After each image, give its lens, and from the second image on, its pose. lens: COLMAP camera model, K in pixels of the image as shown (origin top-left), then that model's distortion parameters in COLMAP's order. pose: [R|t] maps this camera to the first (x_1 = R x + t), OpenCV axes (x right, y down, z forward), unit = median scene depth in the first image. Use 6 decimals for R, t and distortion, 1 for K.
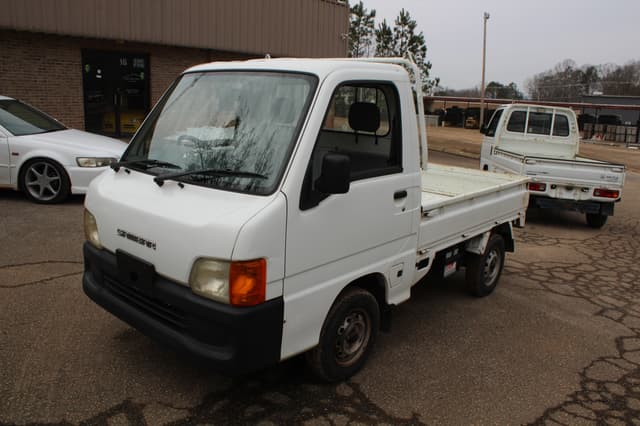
lens RADIAL K [[532.7, 0, 317.8], [0, 532.7, 225.8], [0, 0, 1]] dist [-0.168517, 0.147756]
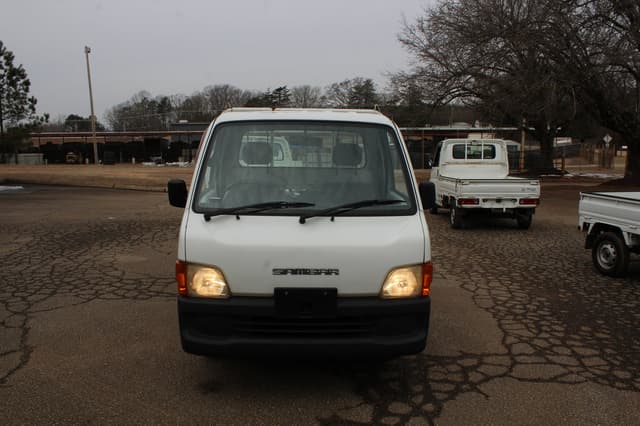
lens RADIAL K [[536.2, 0, 317.8], [0, 536.2, 229.7], [0, 0, 1]] dist [-0.172803, 0.154417]
pose [[0.722628, -0.148425, 0.675114, -0.542364], [0.183192, 0.982874, 0.020002, -0.040954], [-0.666520, 0.109221, 0.737443, 0.067096]]
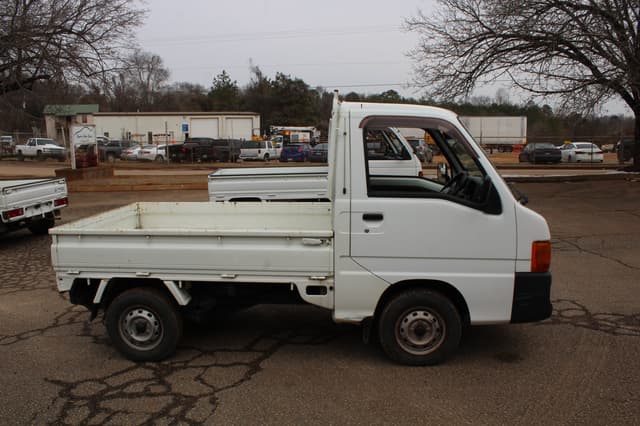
lens RADIAL K [[532.7, 0, 317.8], [0, 532.7, 225.8], [0, 0, 1]] dist [-0.168517, 0.147756]
pose [[-0.590986, -0.170756, 0.788402, -0.599387], [0.179827, 0.924859, 0.335109, -0.307090], [-0.786382, 0.339821, -0.515872, 1.145791]]
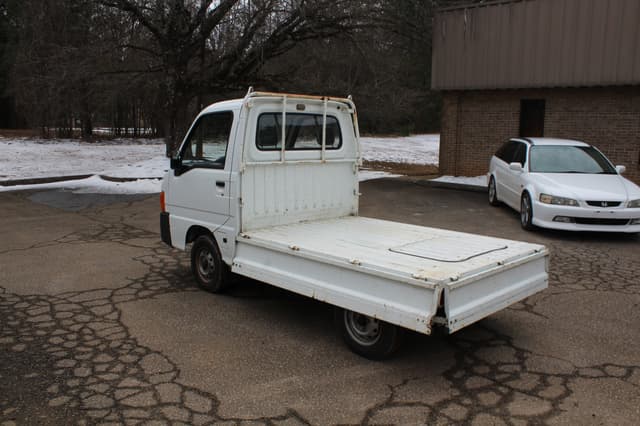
lens RADIAL K [[536.2, 0, 317.8], [0, 536.2, 229.7], [0, 0, 1]] dist [-0.172803, 0.154417]
pose [[-0.089615, 0.132951, -0.987063, 0.947962], [-0.257106, 0.954372, 0.151890, -0.135814], [0.962219, 0.267392, -0.051343, 0.794372]]
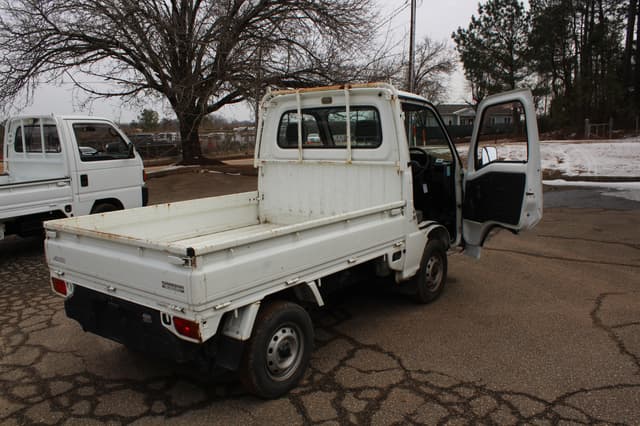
lens RADIAL K [[535.0, 0, 318.4], [0, 535.0, 225.5], [0, 0, 1]] dist [-0.166435, 0.146211]
pose [[-0.997767, -0.008424, -0.066250, 0.075869], [-0.034217, 0.916399, 0.398801, -0.340522], [0.057352, 0.400178, -0.914641, 1.488272]]
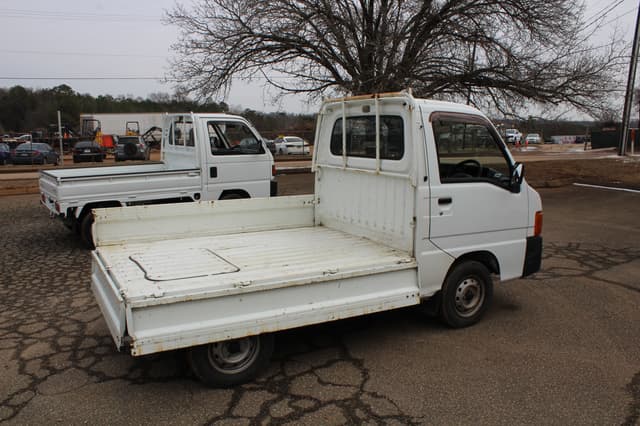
lens RADIAL K [[536.2, 0, 317.8], [0, 536.2, 229.7], [0, 0, 1]] dist [-0.172803, 0.154417]
pose [[-0.938856, -0.104188, 0.328169, -0.205794], [0.043421, 0.909682, 0.413029, -0.362753], [-0.341562, 0.402024, -0.849536, 1.455108]]
